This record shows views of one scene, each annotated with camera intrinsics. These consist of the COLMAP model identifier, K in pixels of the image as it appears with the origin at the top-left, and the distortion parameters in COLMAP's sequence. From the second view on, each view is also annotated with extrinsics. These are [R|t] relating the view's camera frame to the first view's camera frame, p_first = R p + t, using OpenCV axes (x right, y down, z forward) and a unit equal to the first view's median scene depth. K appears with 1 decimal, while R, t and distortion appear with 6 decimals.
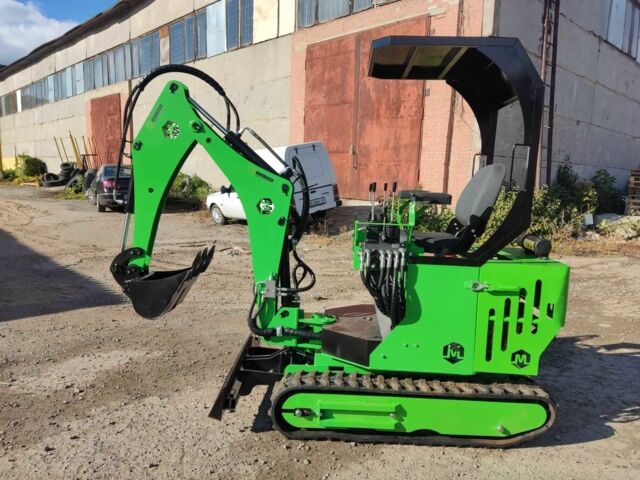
lens RADIAL K [[472.2, 0, 320.0], [0, 472.2, 240.0], [0, 0, 1]] dist [0.116770, -0.164165]
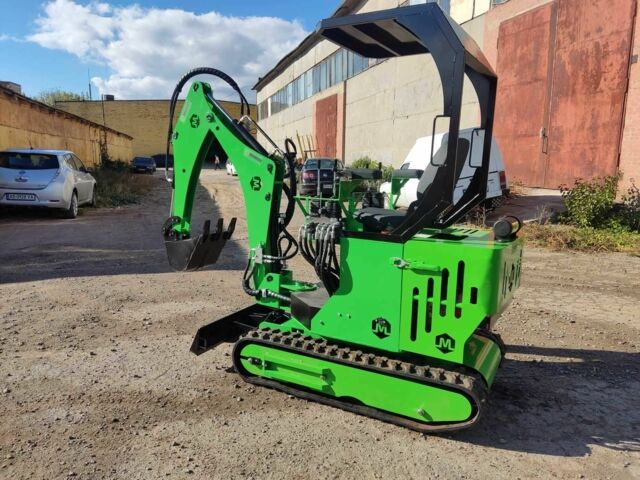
lens RADIAL K [[472.2, 0, 320.0], [0, 472.2, 240.0], [0, 0, 1]] dist [0.116770, -0.164165]
pose [[0.888012, 0.055403, -0.456471, 0.555812], [-0.048196, 0.998461, 0.027426, 0.026739], [0.457288, -0.002355, 0.889316, 0.044963]]
